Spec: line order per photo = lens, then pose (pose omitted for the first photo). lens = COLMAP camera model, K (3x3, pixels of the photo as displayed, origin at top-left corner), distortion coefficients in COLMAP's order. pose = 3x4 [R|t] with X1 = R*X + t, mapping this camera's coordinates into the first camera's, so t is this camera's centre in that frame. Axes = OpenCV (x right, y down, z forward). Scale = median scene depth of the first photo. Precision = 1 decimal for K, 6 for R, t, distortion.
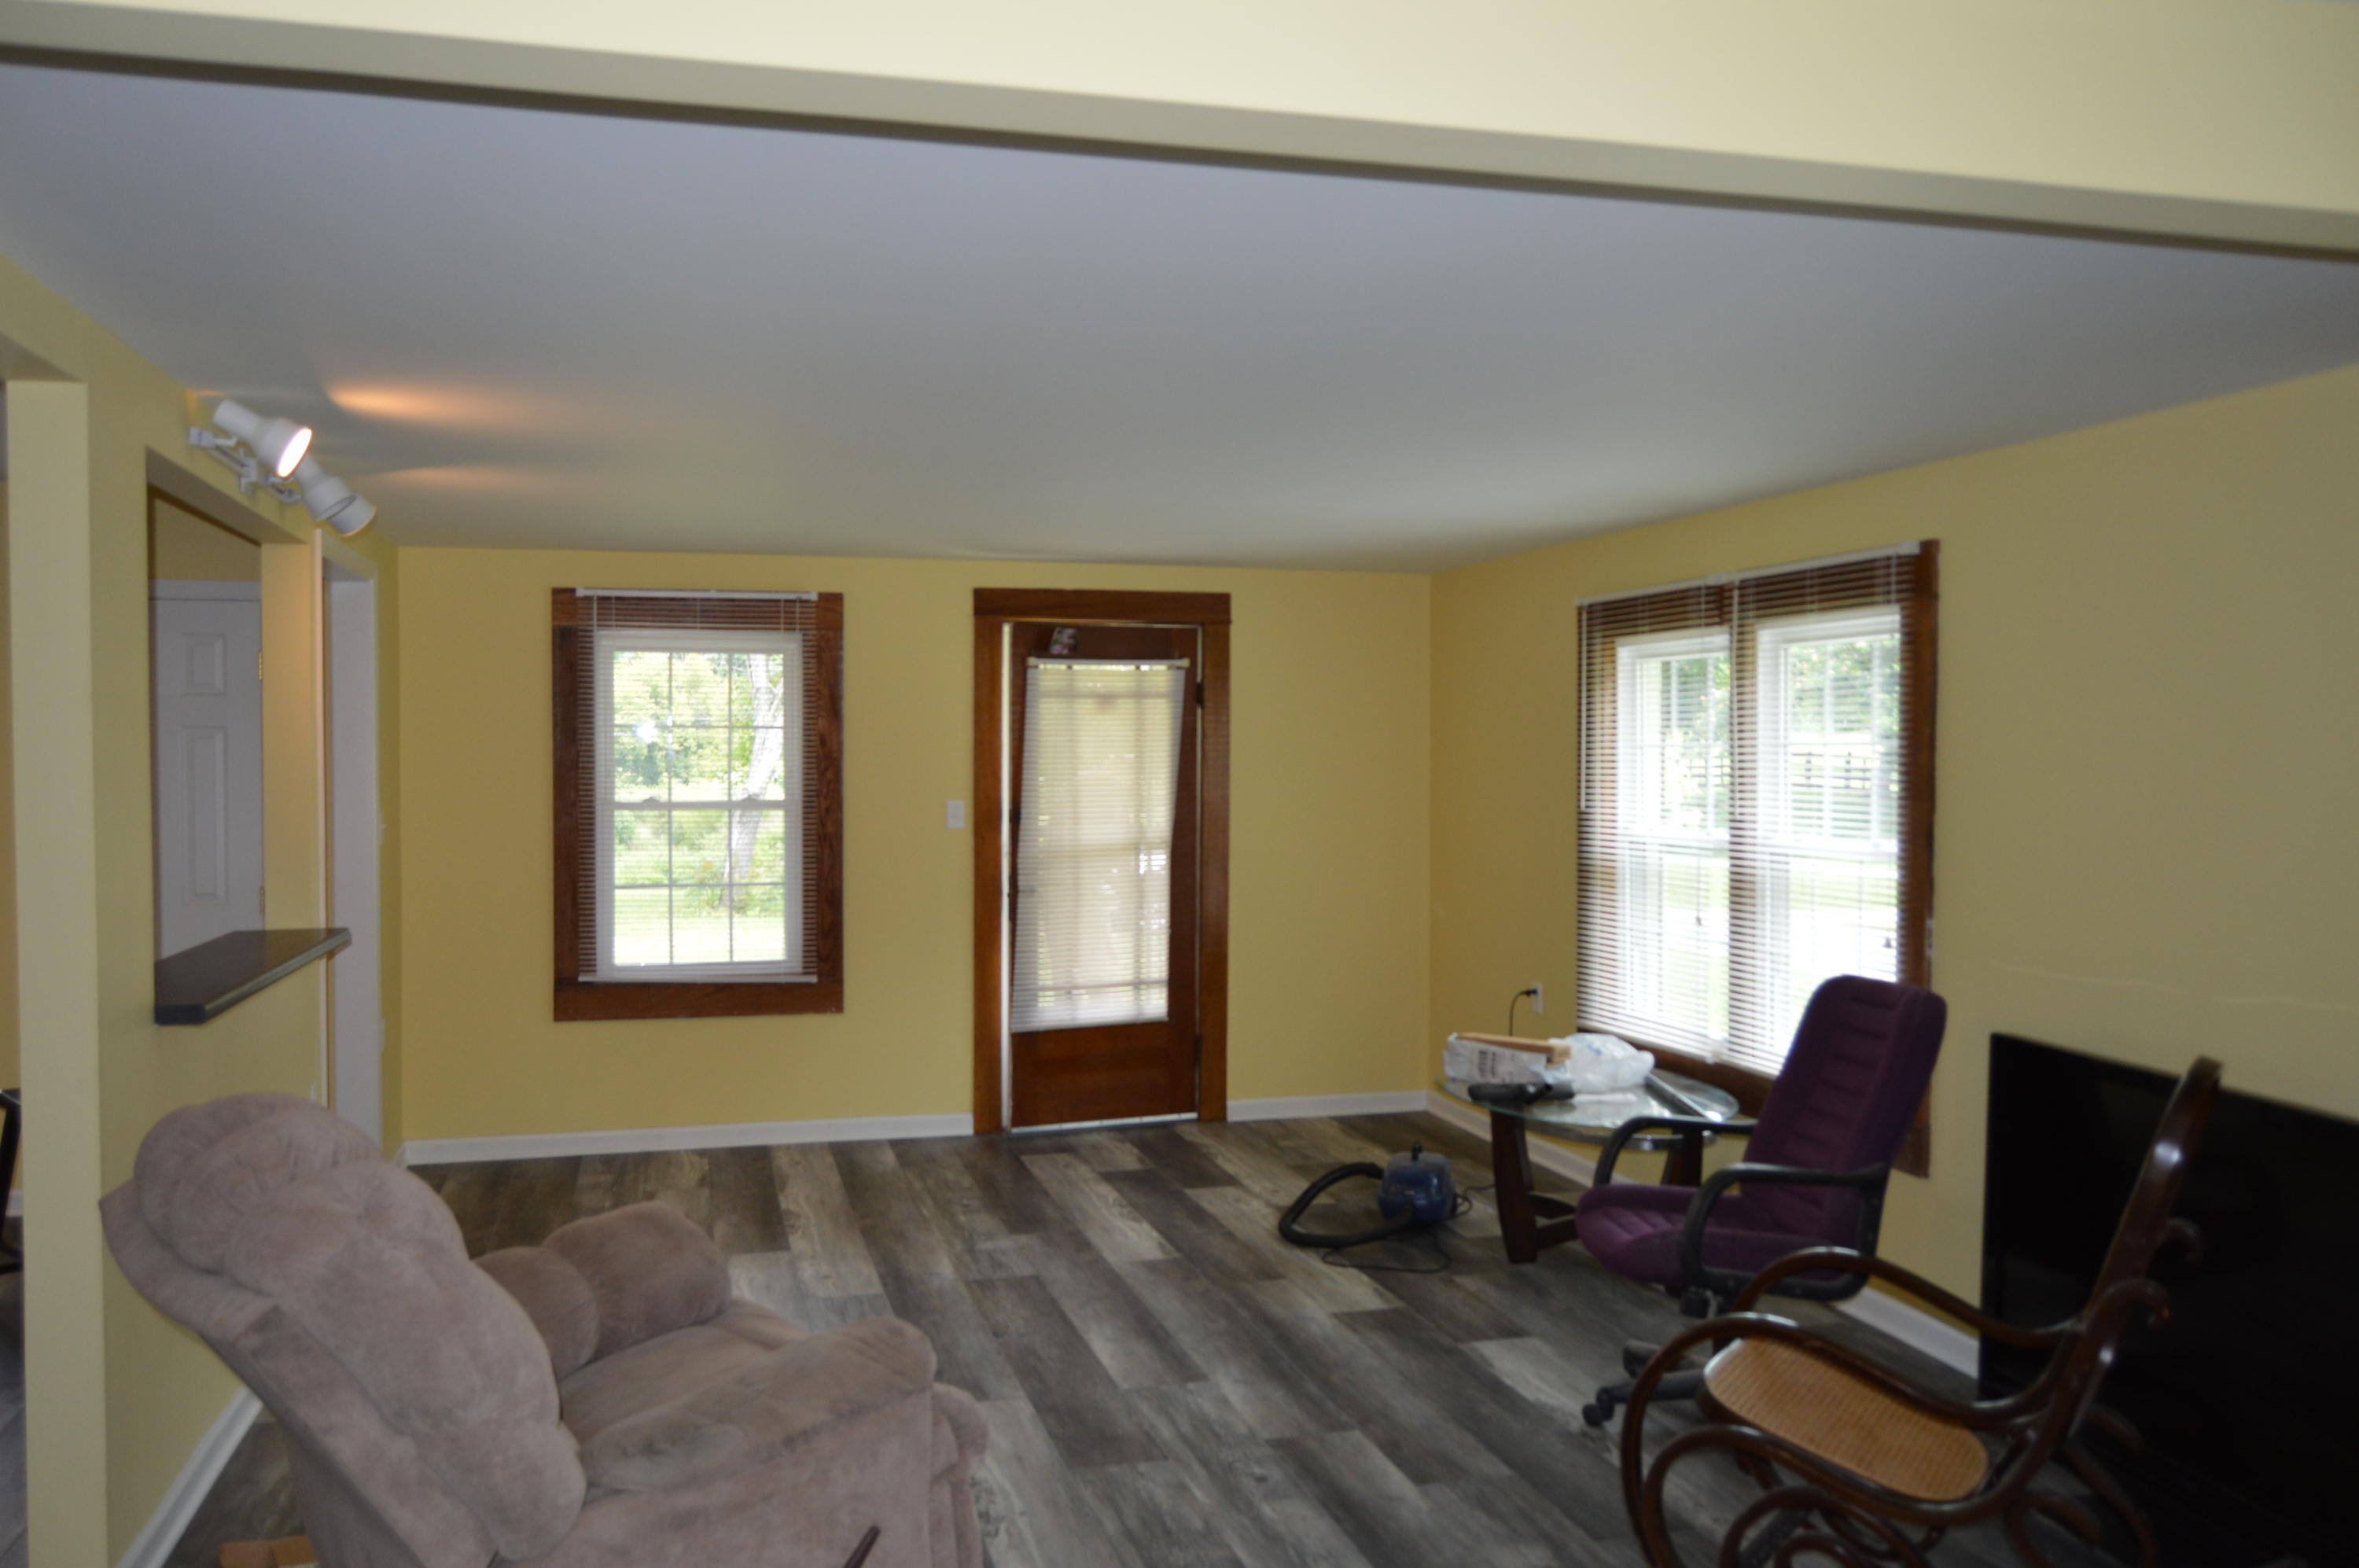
lens RADIAL K [[1896.2, 0, 1177.5], [0, 1896.2, 781.8], [0, 0, 1]] dist [-0.005946, 0.008168]
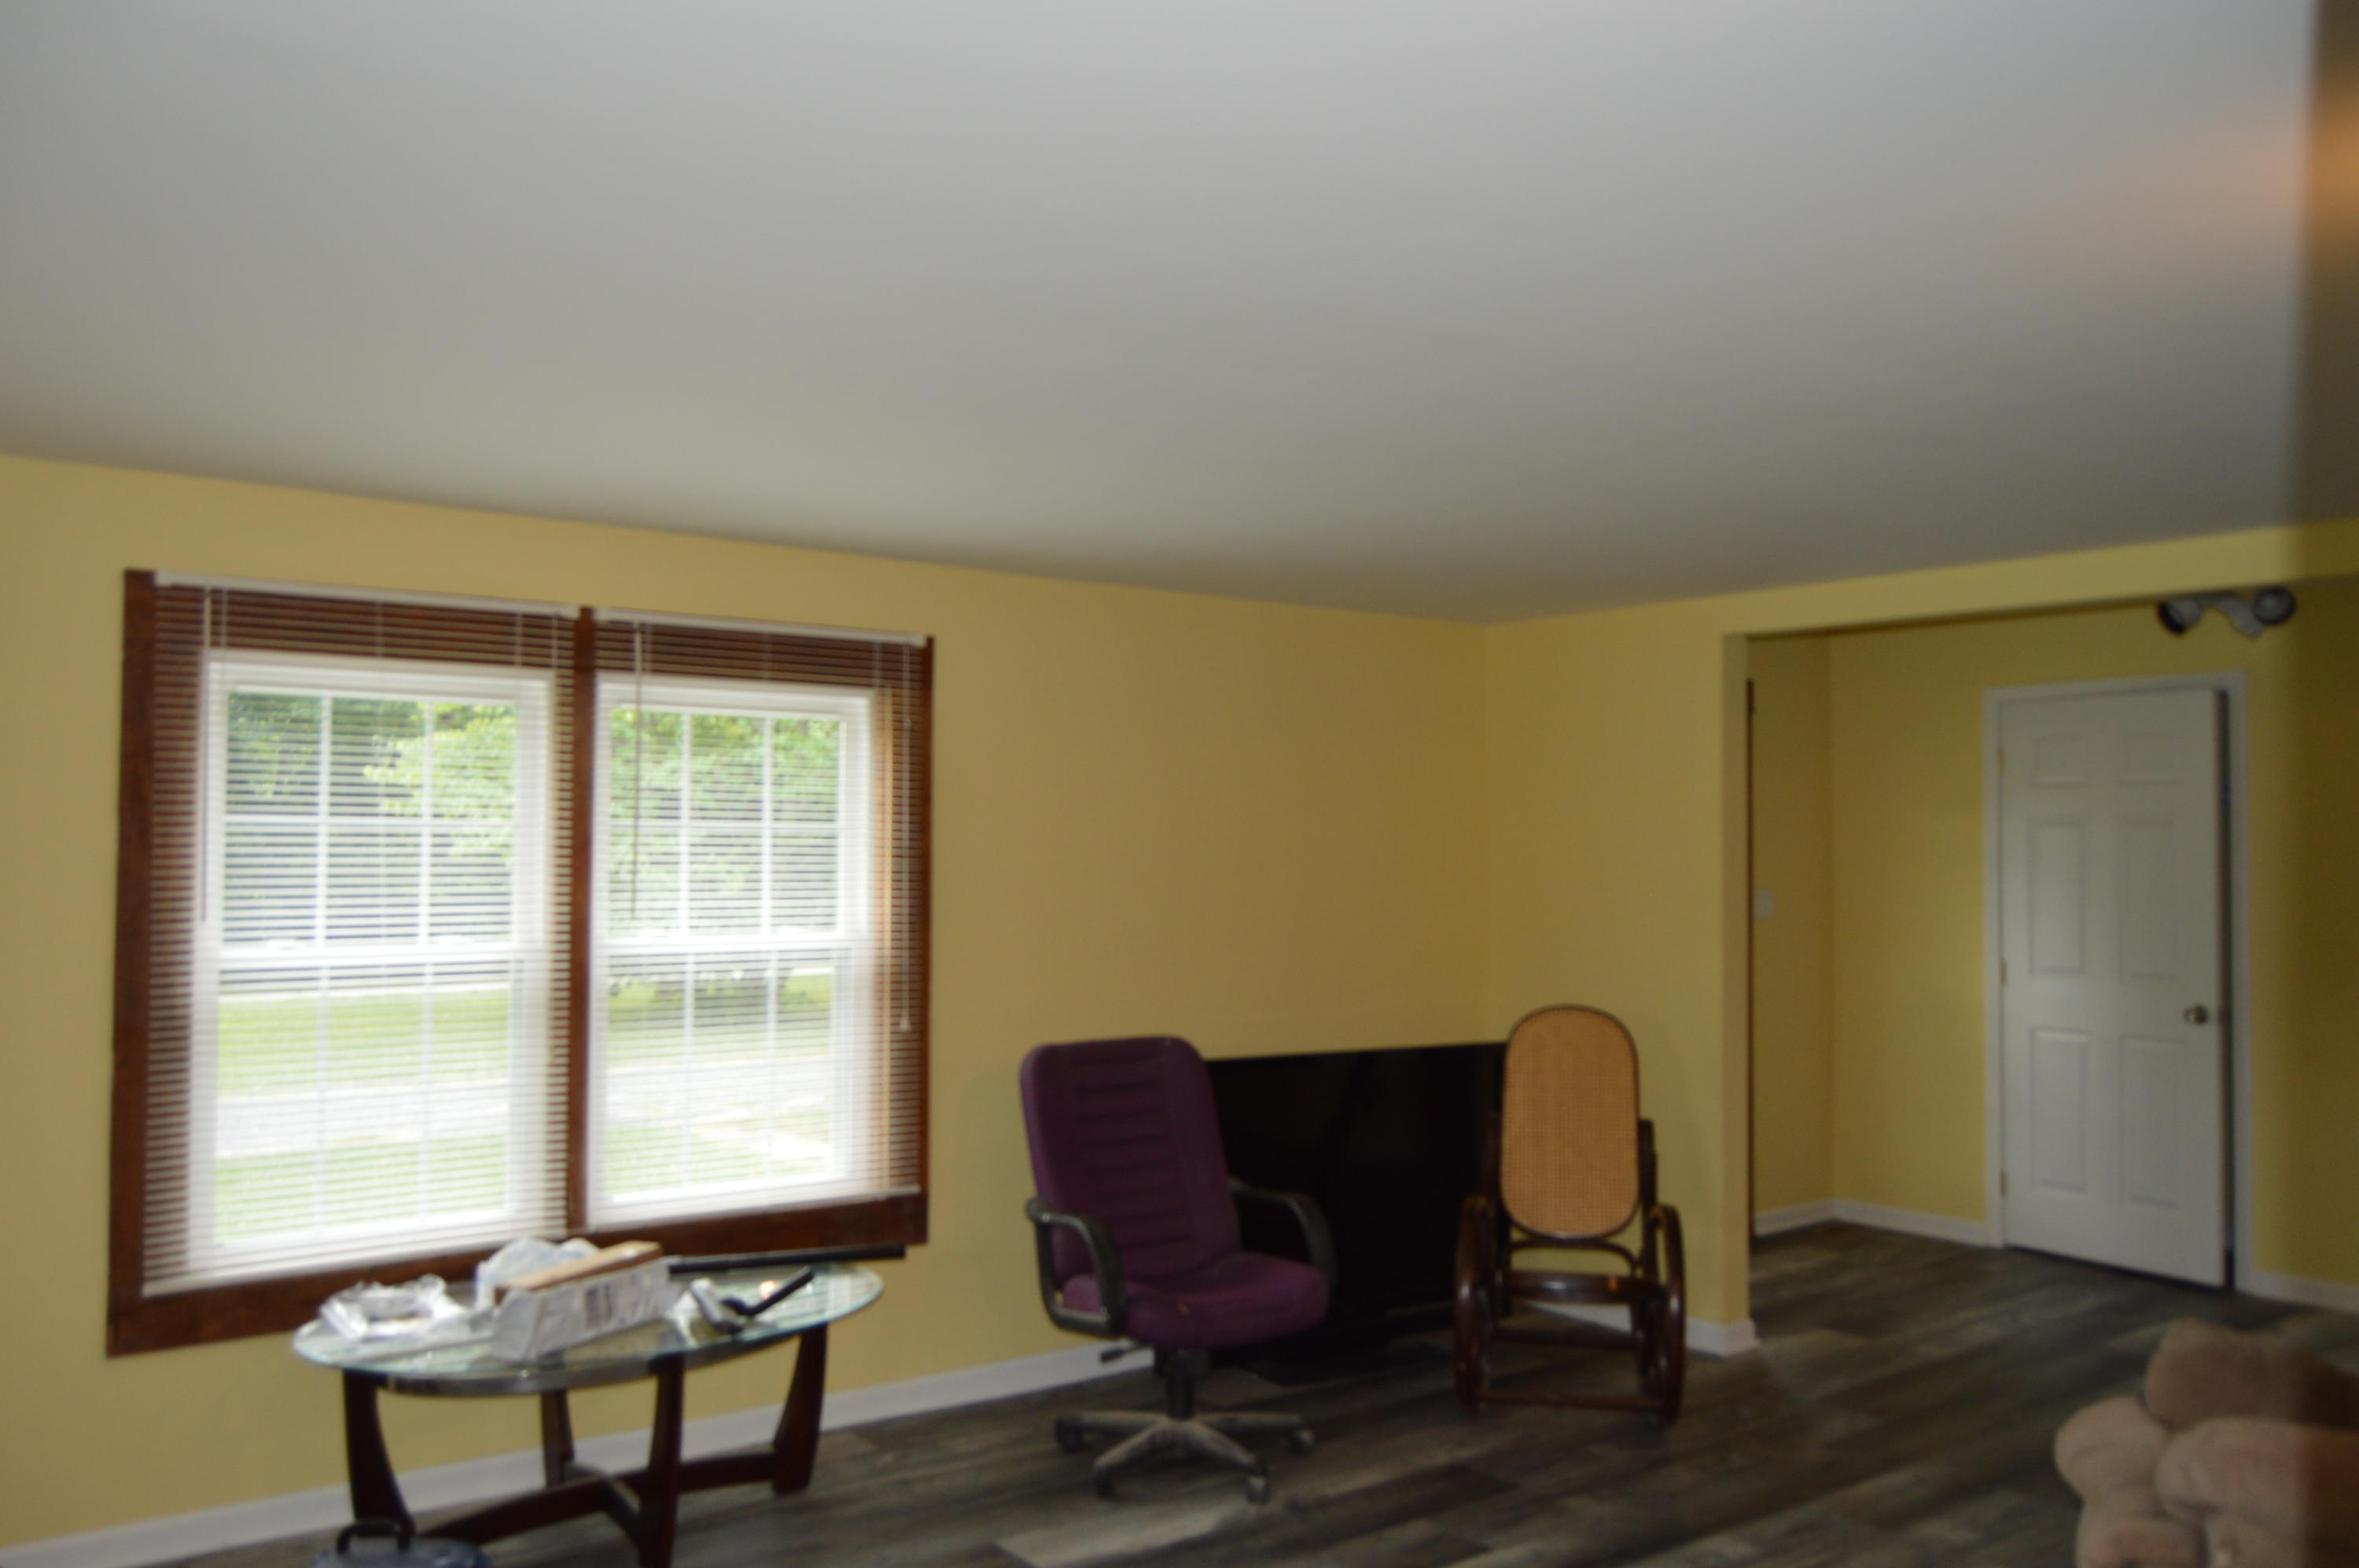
lens RADIAL K [[1896.2, 0, 1177.2], [0, 1896.2, 786.5], [0, 0, 1]] dist [-0.005946, 0.008168]
pose [[-0.393812, 0.027107, 0.918791, -0.481916], [0.007841, 0.999628, -0.026131, -0.011353], [-0.919158, -0.003087, -0.393878, 0.989169]]
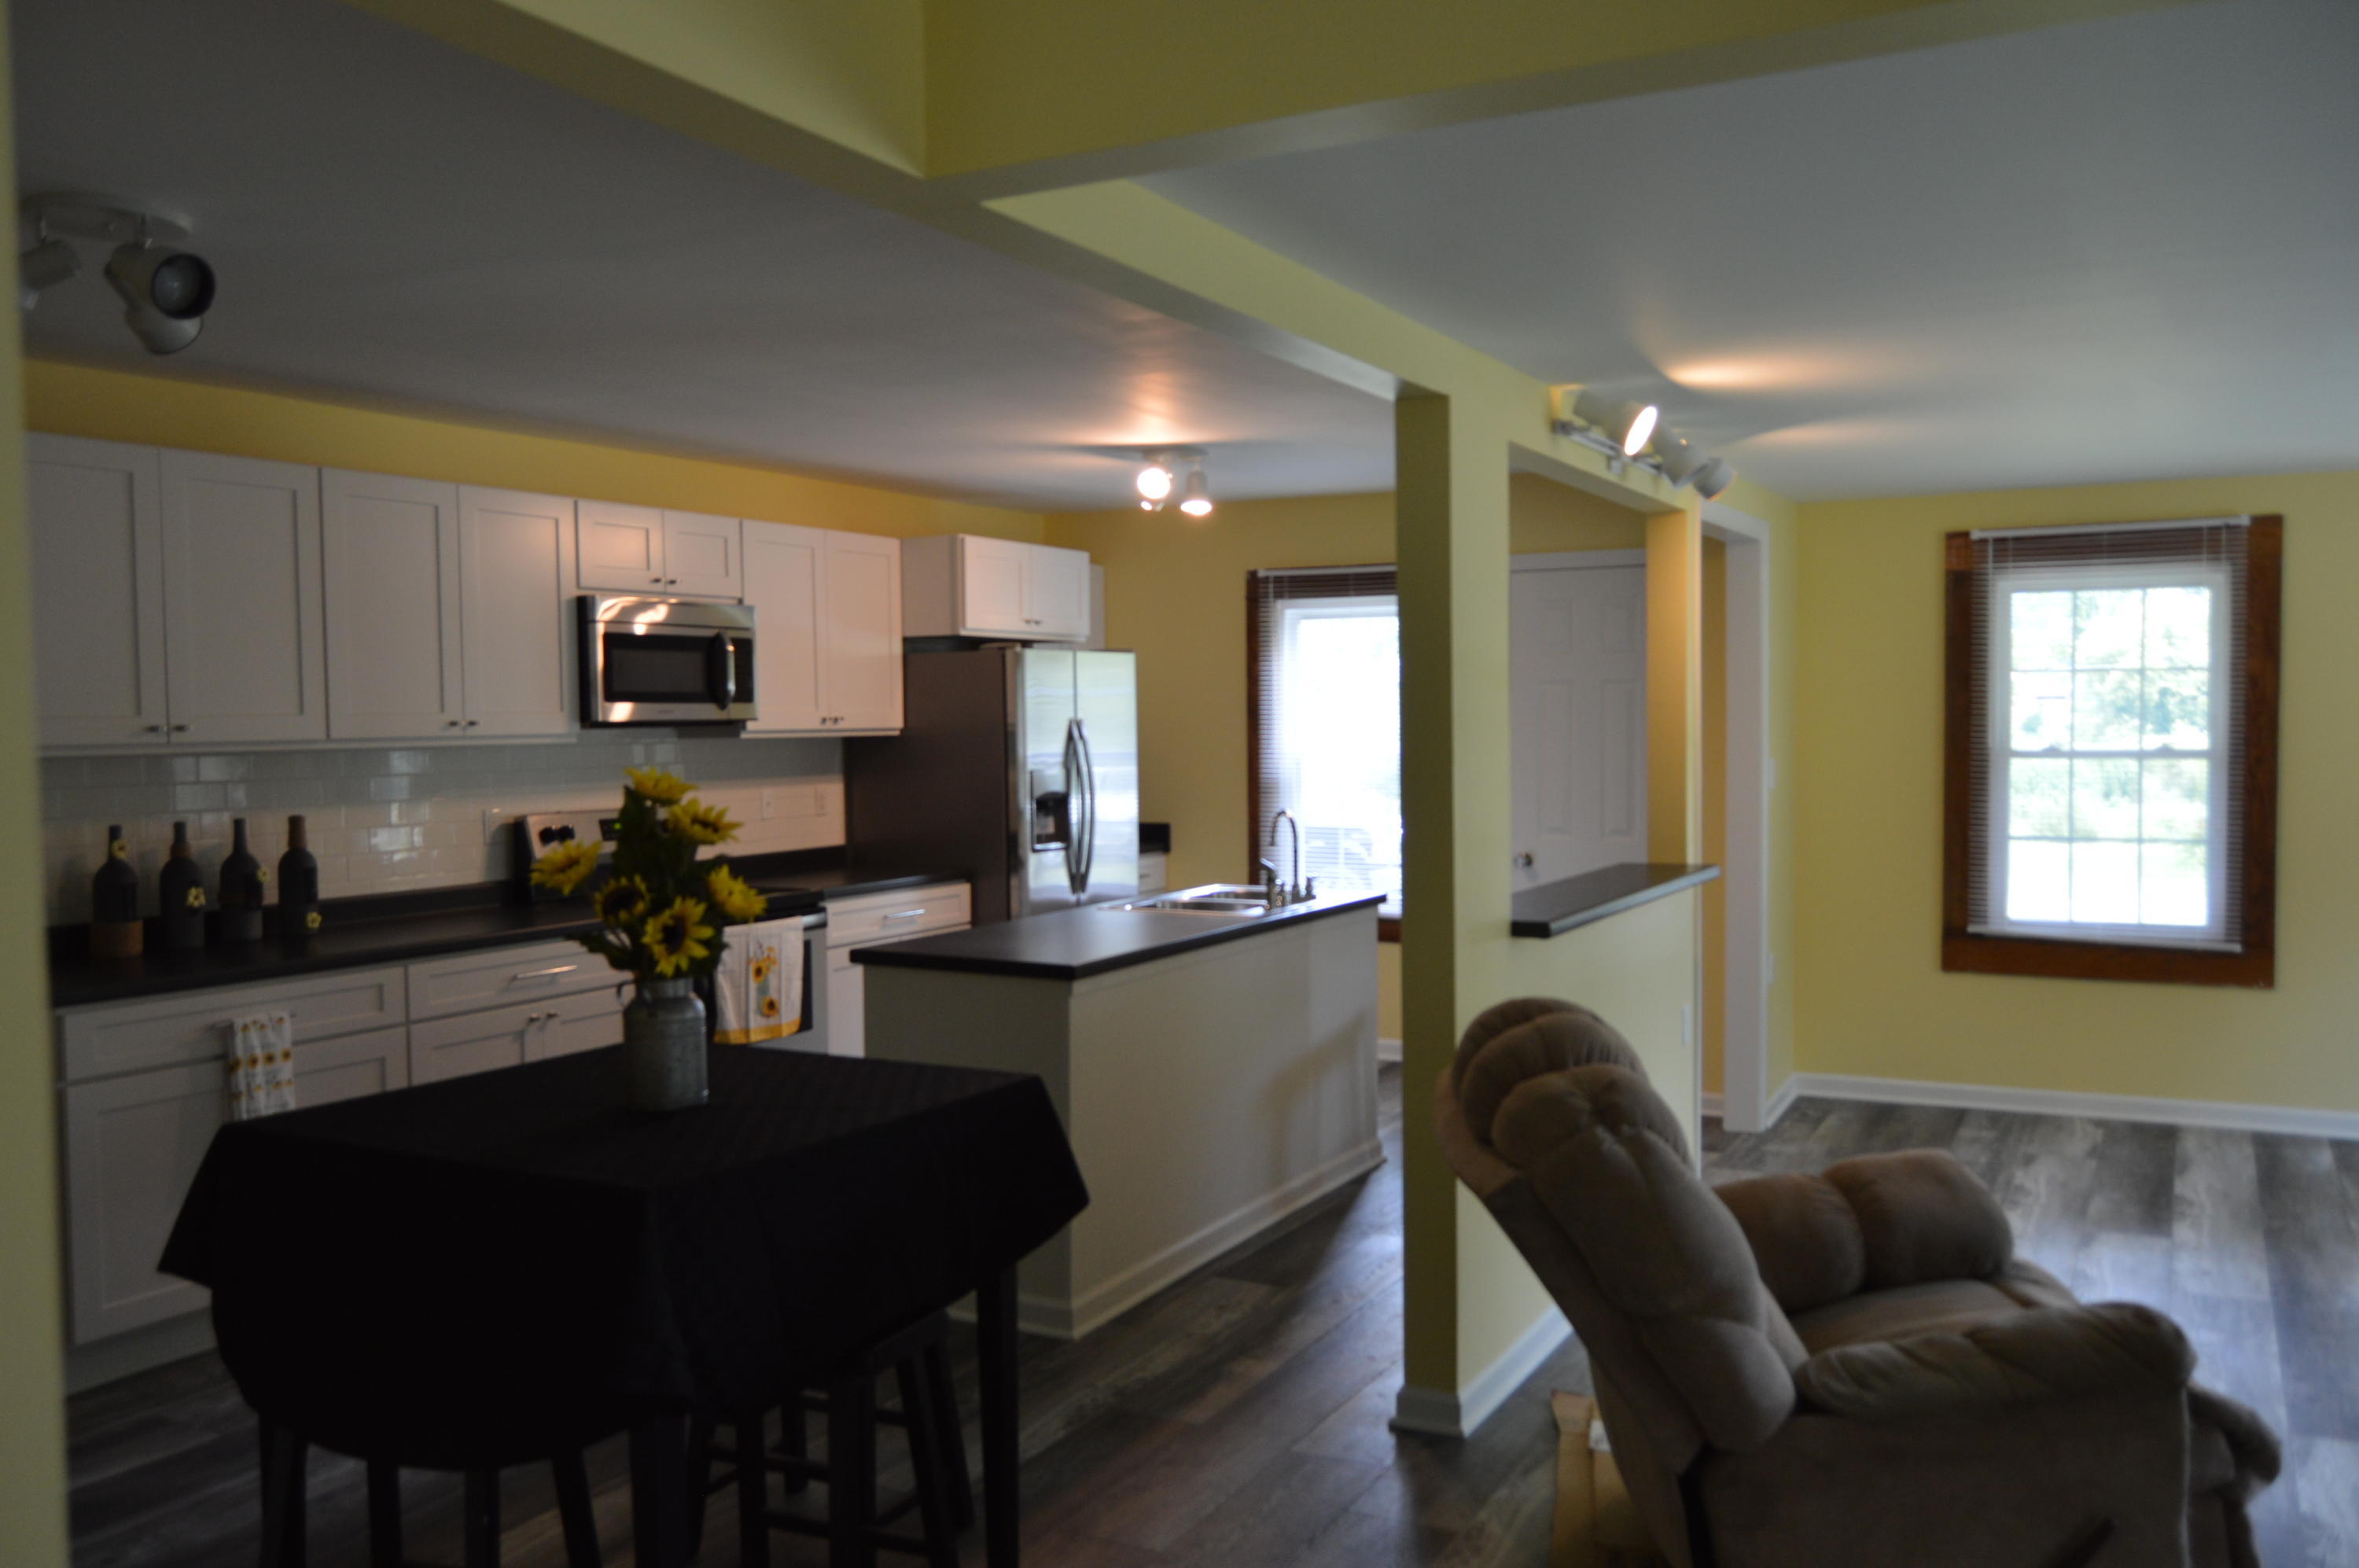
lens RADIAL K [[1896.2, 0, 1168.0], [0, 1896.2, 788.0], [0, 0, 1]] dist [-0.005946, 0.008168]
pose [[0.734421, 0.020783, -0.678376, 0.050302], [0.000452, 0.999516, 0.031110, -0.000206], [0.678694, -0.023154, 0.734056, -0.001588]]
